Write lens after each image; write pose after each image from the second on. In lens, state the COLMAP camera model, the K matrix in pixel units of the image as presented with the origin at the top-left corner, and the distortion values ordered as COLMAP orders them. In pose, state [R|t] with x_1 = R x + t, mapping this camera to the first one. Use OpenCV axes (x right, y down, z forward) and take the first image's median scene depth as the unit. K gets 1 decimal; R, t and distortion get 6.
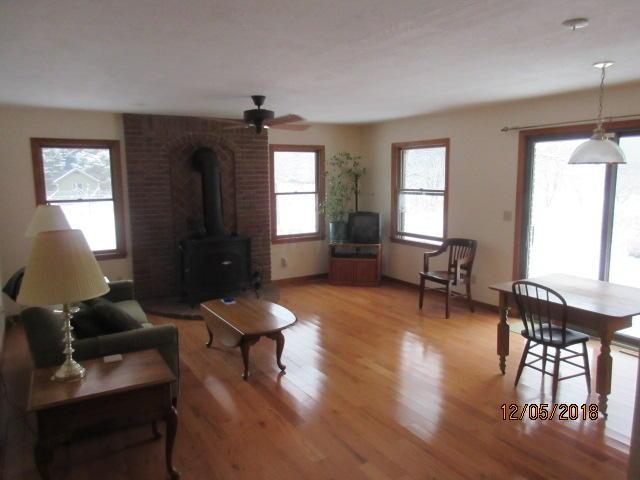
lens RADIAL K [[482.4, 0, 320.0], [0, 482.4, 240.0], [0, 0, 1]] dist [-0.002569, -0.000945]
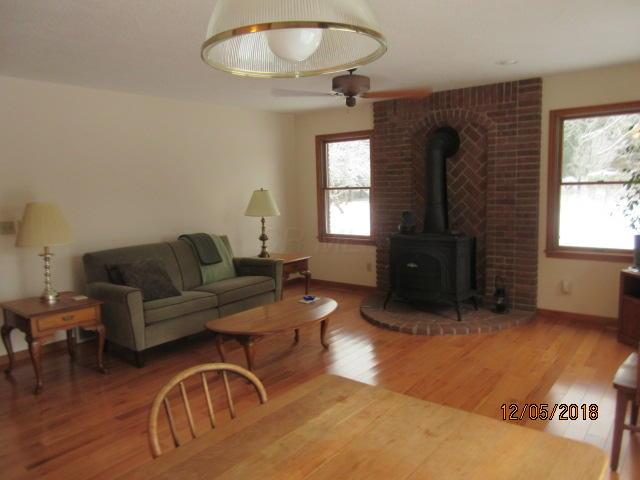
lens RADIAL K [[482.4, 0, 320.0], [0, 482.4, 240.0], [0, 0, 1]] dist [-0.002569, -0.000945]
pose [[0.356539, 0.110858, -0.927680, 0.477839], [-0.098768, 0.991844, 0.080566, -0.043453], [0.929045, 0.062900, 0.364580, 0.503897]]
